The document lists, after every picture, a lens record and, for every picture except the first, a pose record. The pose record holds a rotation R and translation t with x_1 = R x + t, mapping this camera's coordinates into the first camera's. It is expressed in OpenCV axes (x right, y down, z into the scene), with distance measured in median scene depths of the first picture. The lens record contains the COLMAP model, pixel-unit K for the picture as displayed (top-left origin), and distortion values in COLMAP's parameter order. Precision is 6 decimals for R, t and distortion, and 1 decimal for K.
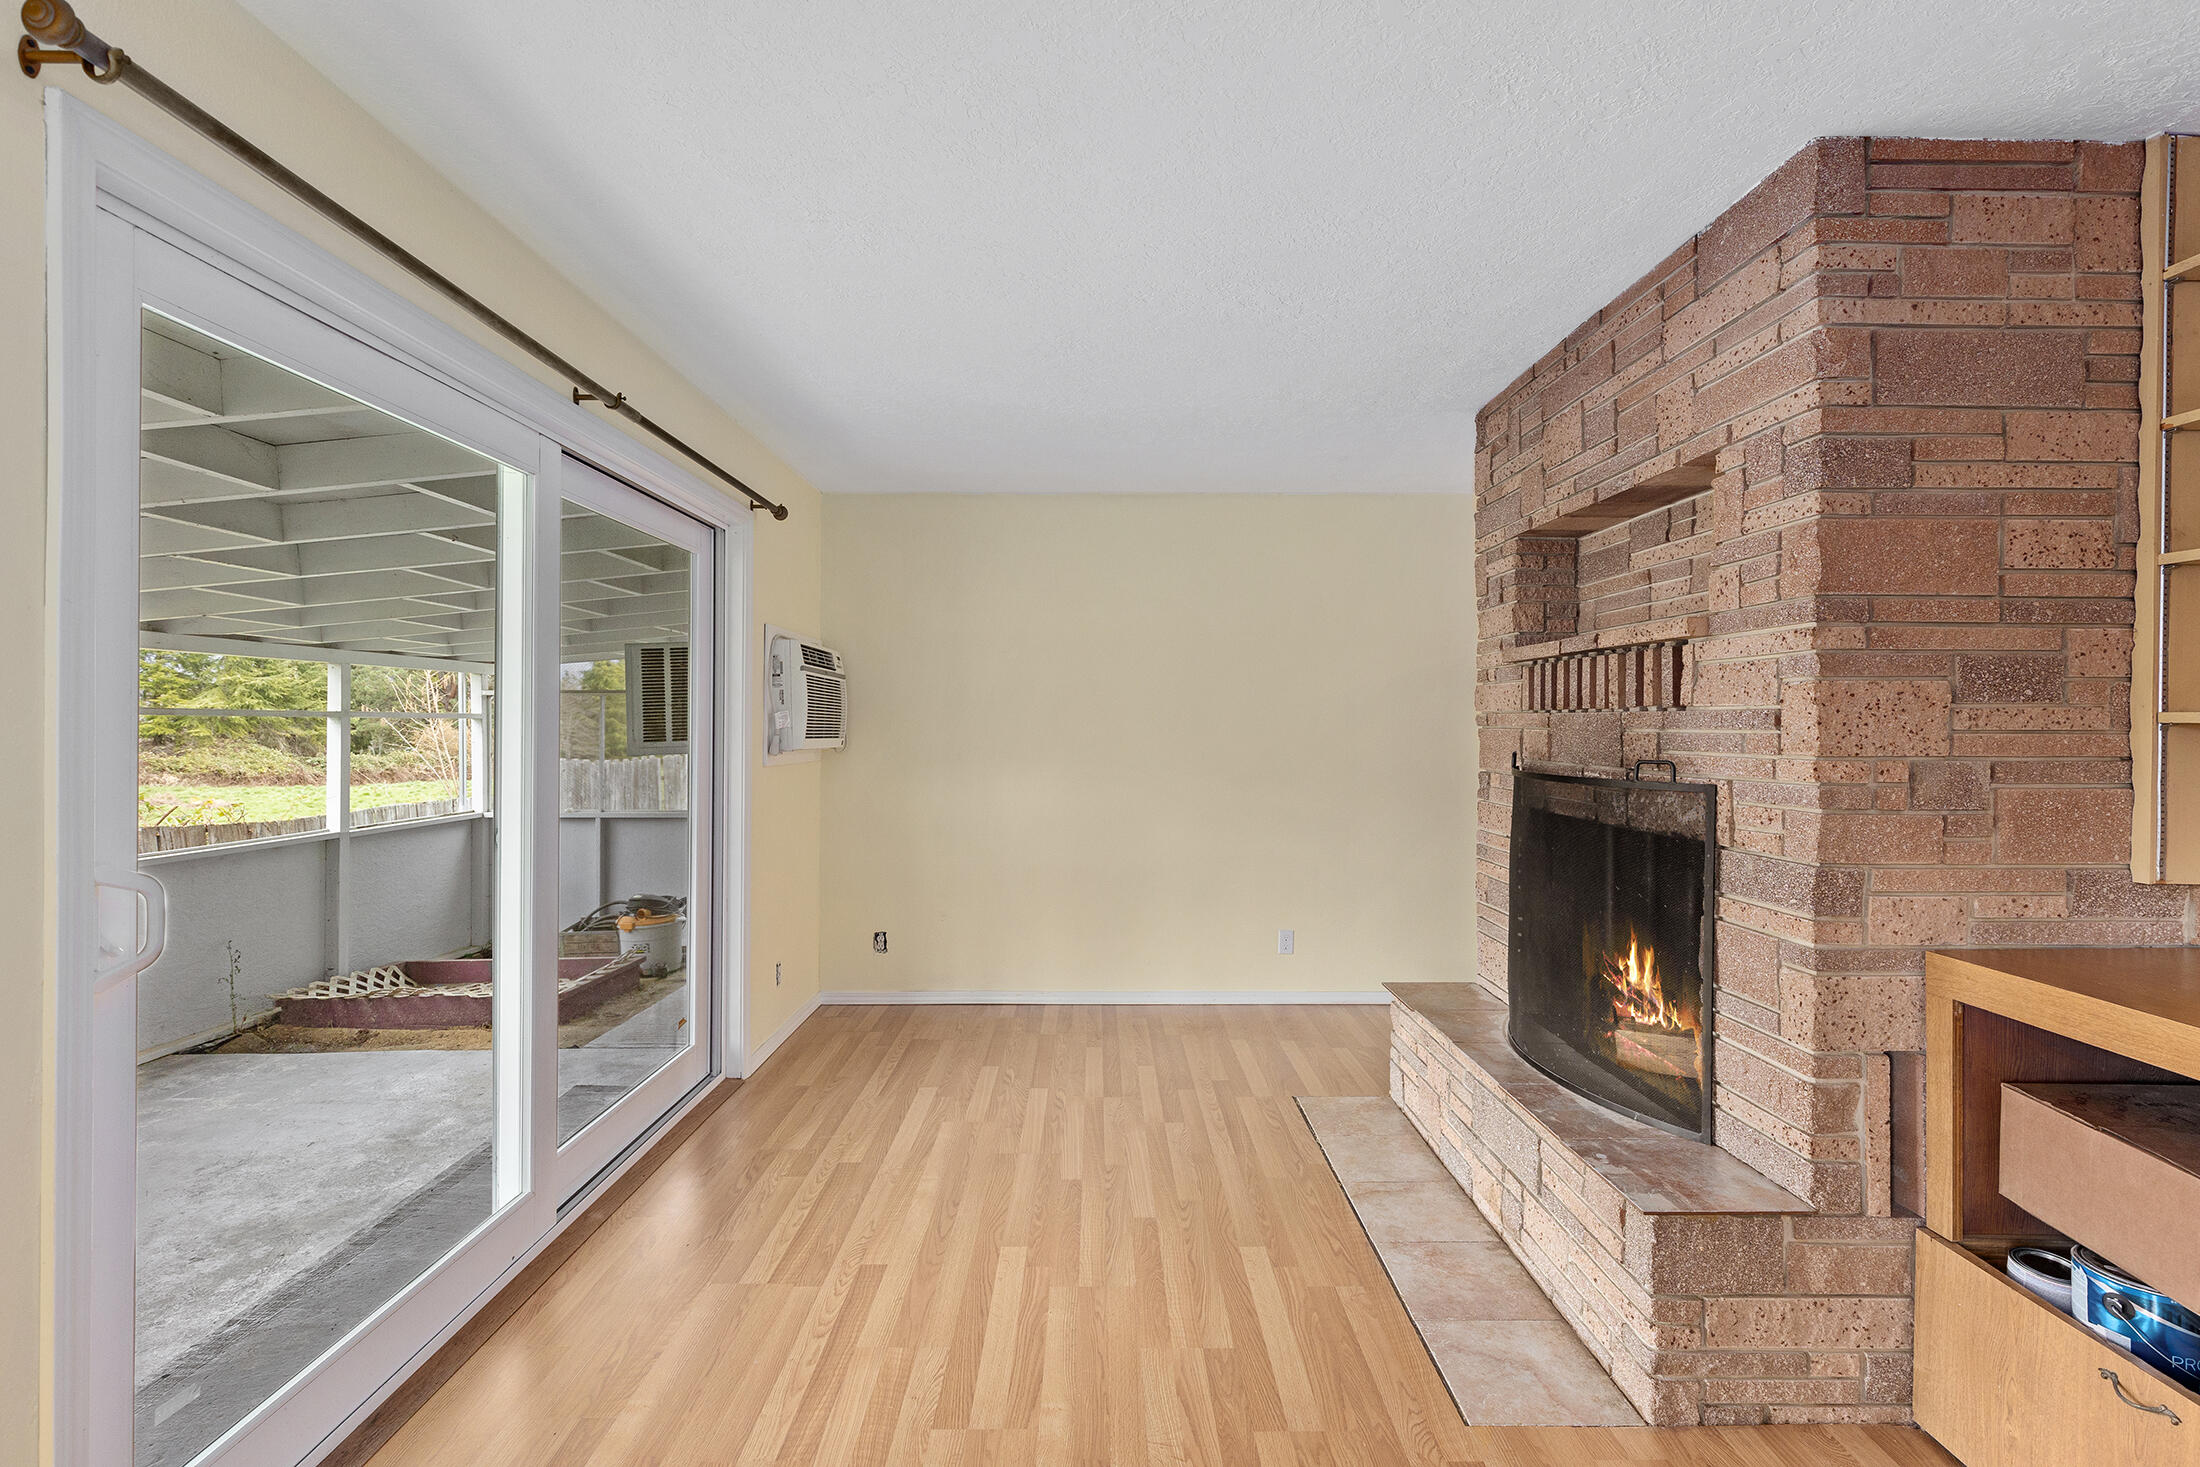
lens RADIAL K [[1011.0, 0, 1107.2], [0, 1011.0, 728.3], [0, 0, 1]] dist [0.001317, 0.000569]
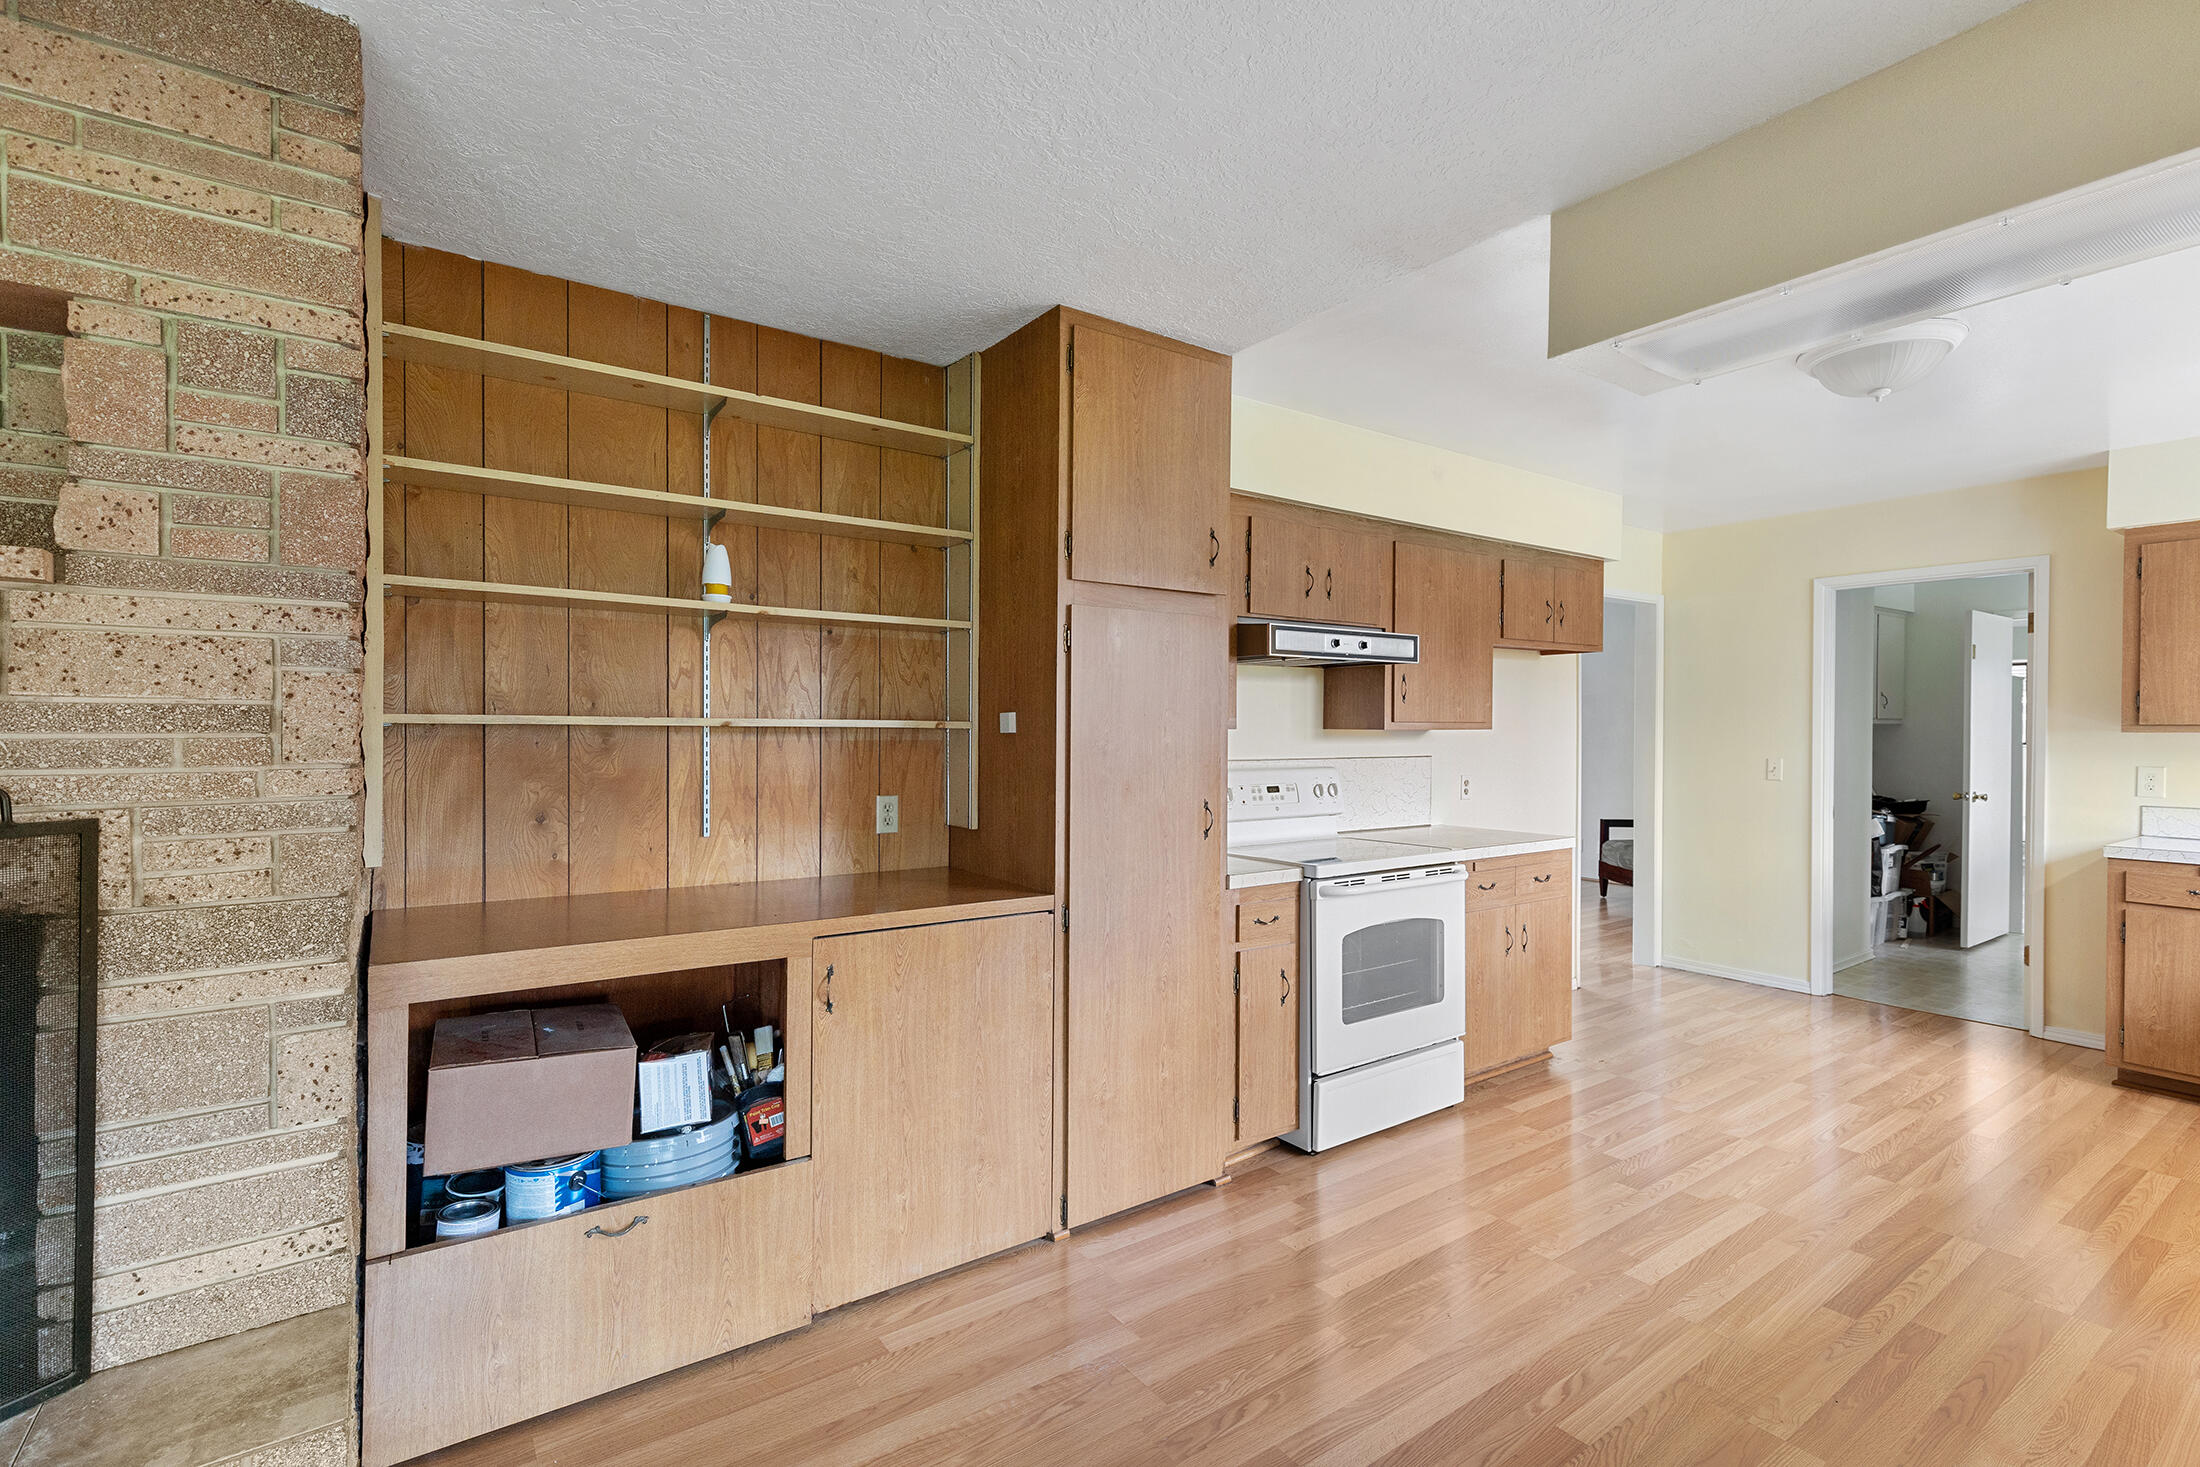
lens RADIAL K [[1000.7, 0, 1105.3], [0, 1000.7, 733.4], [0, 0, 1]] dist [0.007013, 0.000341]
pose [[-0.568556, -0.013544, 0.822533, -0.238267], [-0.004122, 0.999899, 0.013615, -0.007933], [-0.822634, 0.004350, -0.568554, 0.674326]]
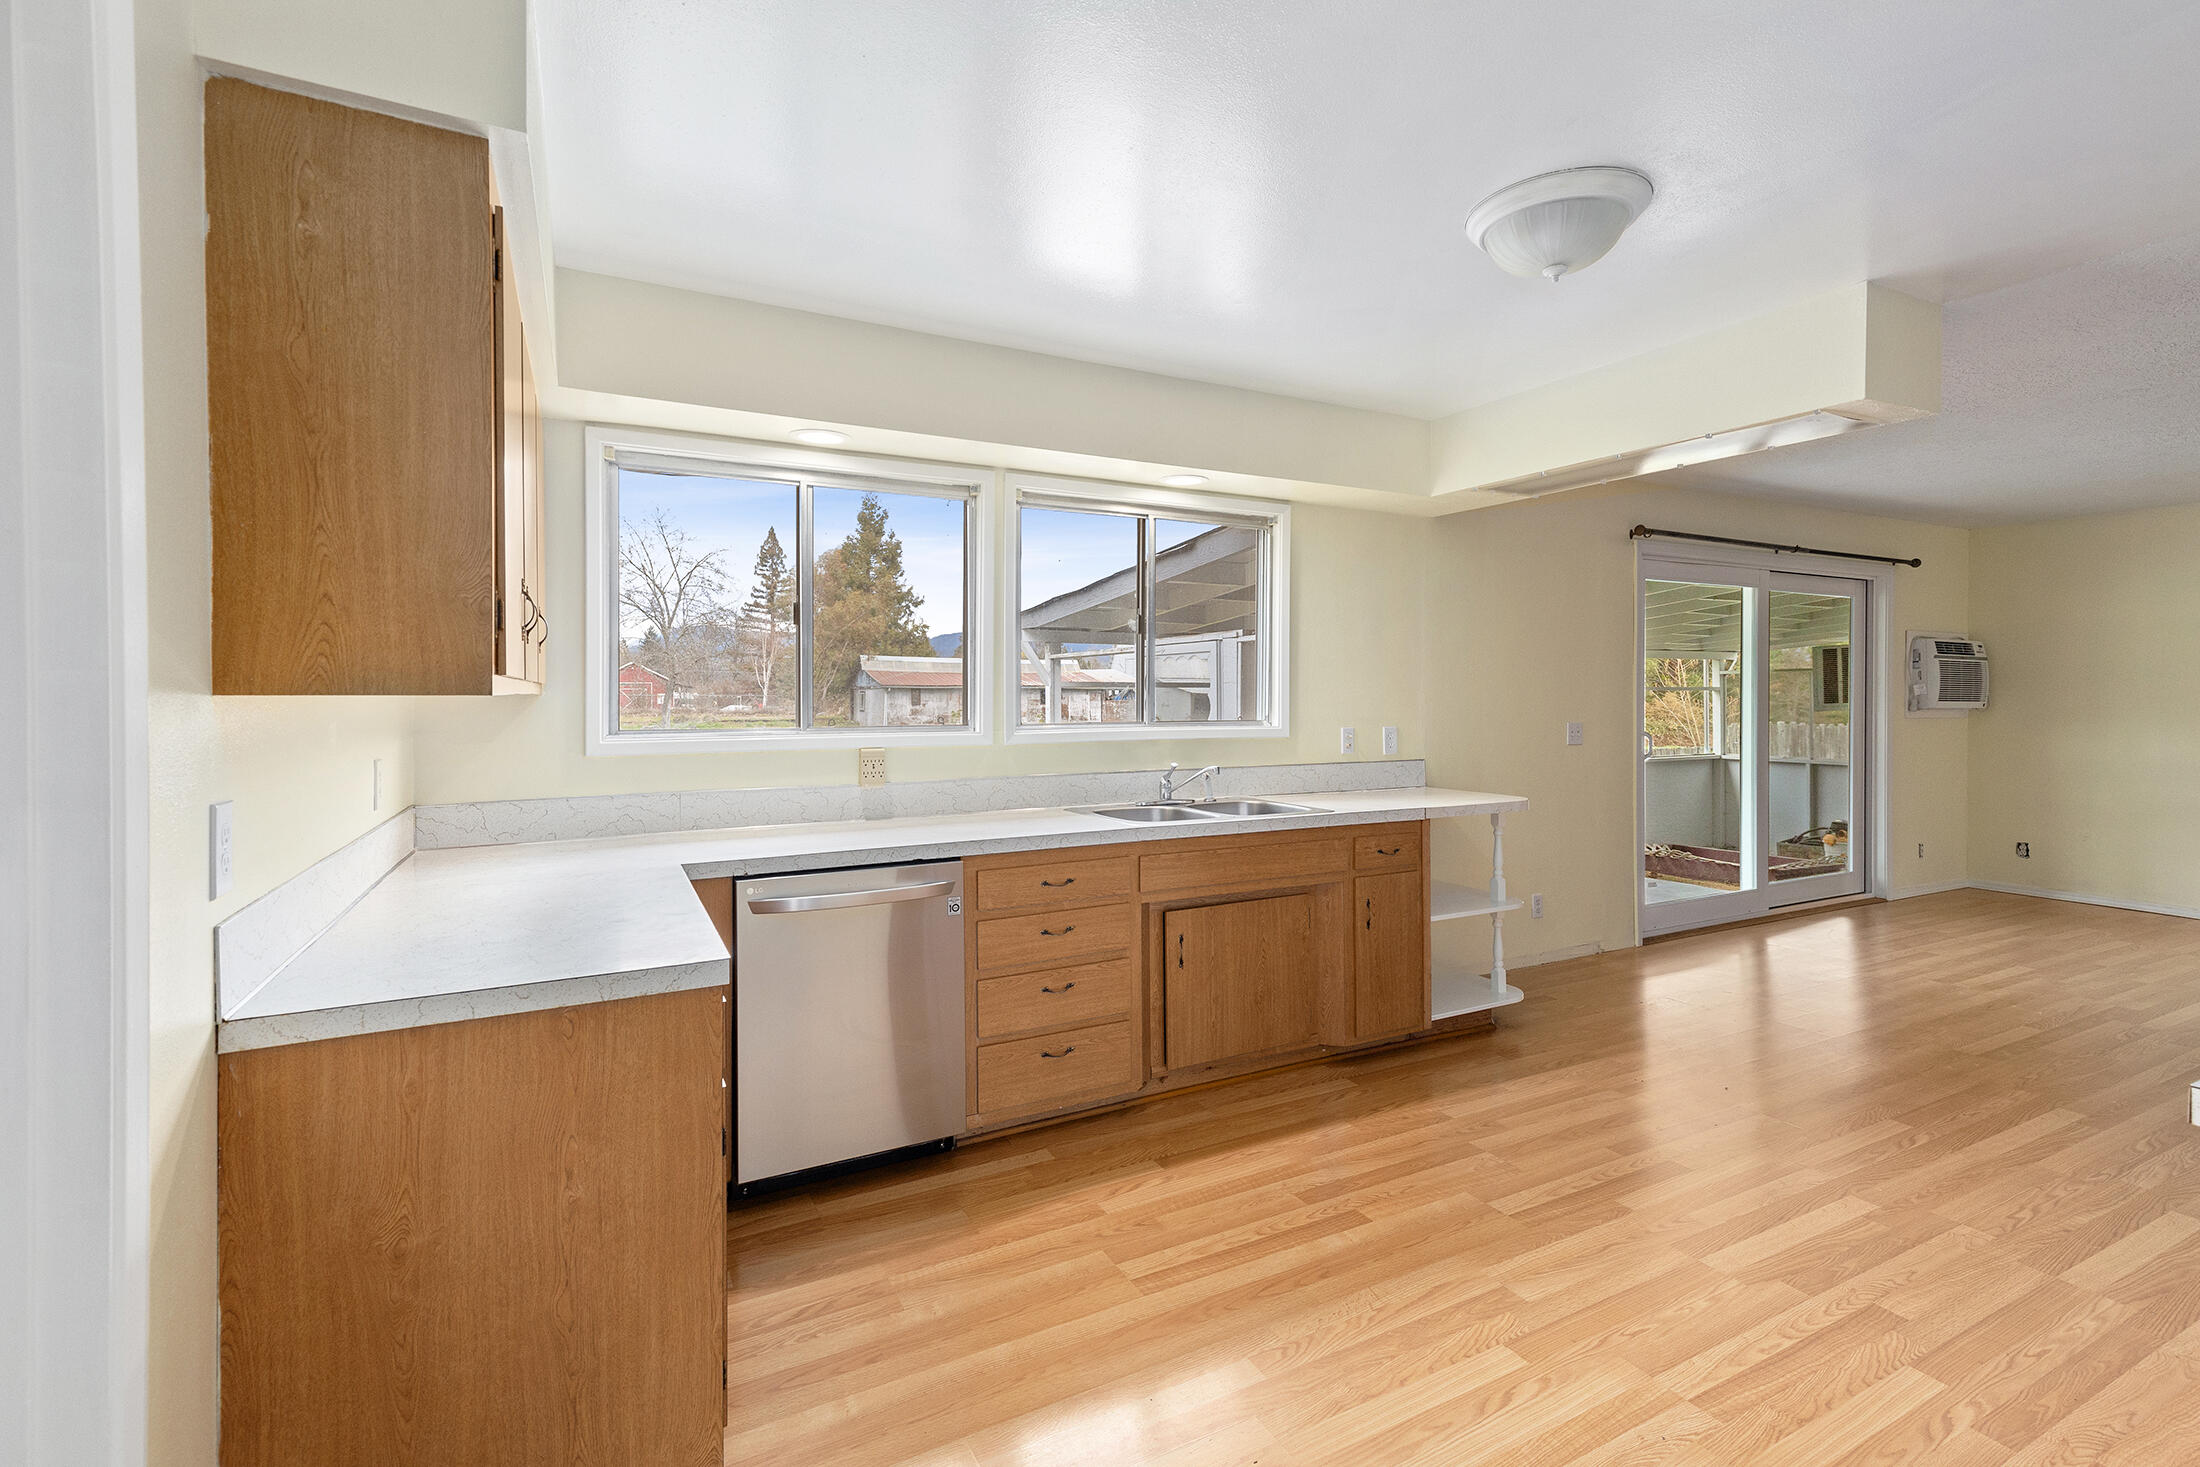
lens RADIAL K [[991.3, 0, 1107.2], [0, 991.3, 705.4], [0, 0, 1]] dist [0.015926, 0.000090]
pose [[0.459133, 0.001424, -0.888366, 0.735351], [0.004214, 0.999984, 0.003781, 0.008014], [0.888357, -0.005480, 0.459120, -1.291433]]
